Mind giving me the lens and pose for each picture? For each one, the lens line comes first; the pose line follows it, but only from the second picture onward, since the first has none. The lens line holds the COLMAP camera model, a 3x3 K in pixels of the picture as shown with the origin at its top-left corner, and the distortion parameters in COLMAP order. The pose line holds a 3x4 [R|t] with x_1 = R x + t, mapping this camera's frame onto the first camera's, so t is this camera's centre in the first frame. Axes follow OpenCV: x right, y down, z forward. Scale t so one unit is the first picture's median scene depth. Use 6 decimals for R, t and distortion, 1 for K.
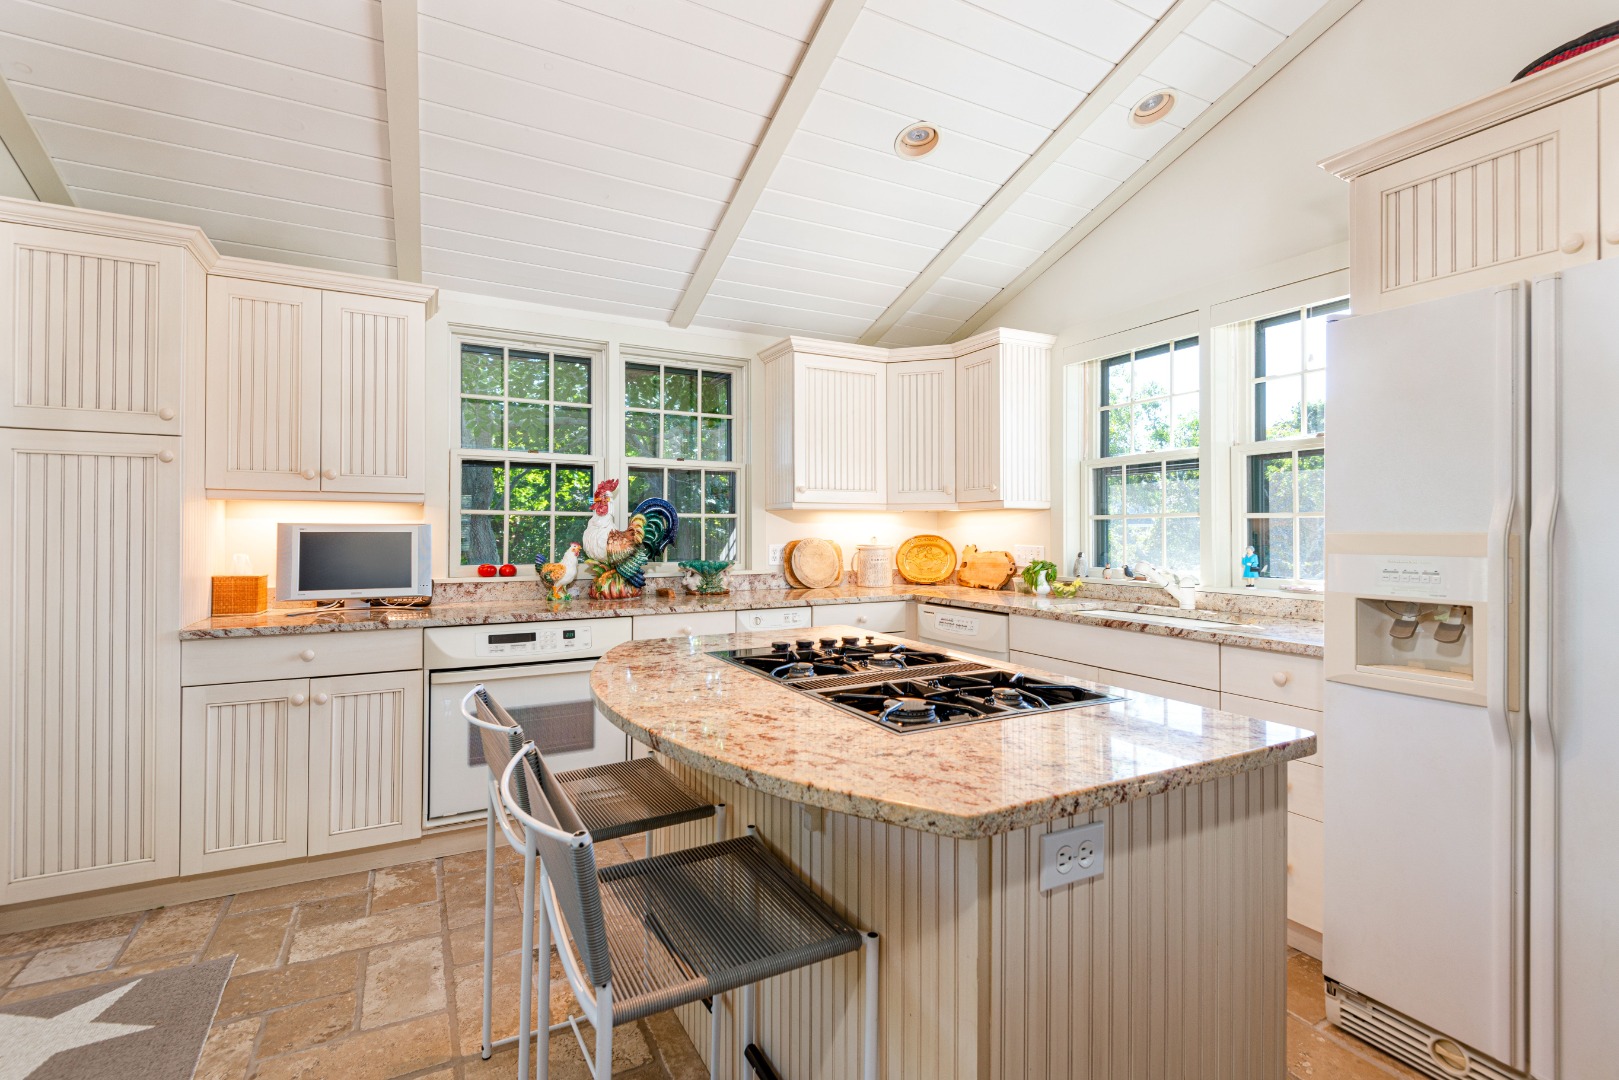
lens RADIAL K [[735.3, 0, 807.3], [0, 735.3, 528.8], [0, 0, 1]] dist [0.018270, -0.007680]
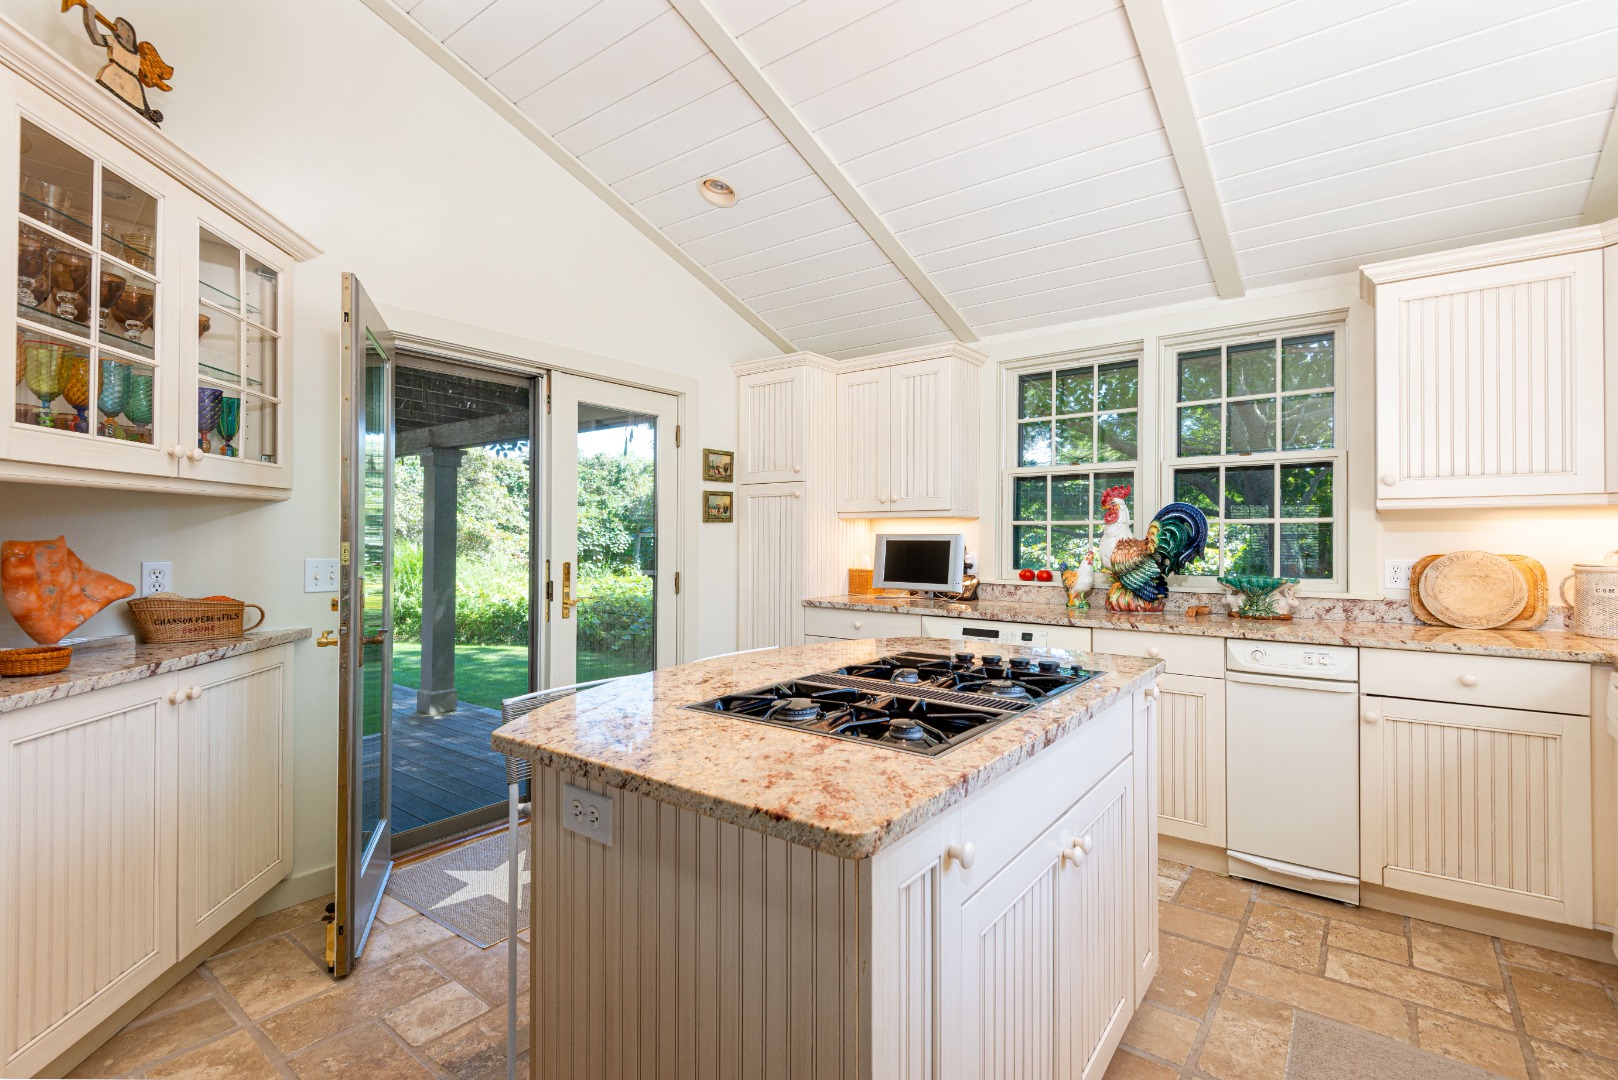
lens RADIAL K [[734.9, 0, 807.6], [0, 734.9, 536.5], [0, 0, 1]] dist [0.018270, -0.007680]
pose [[0.406974, -0.002649, -0.913436, 0.434742], [0.001066, 0.999996, -0.002425, 0.000499], [0.913439, 0.000013, 0.406975, 0.232139]]
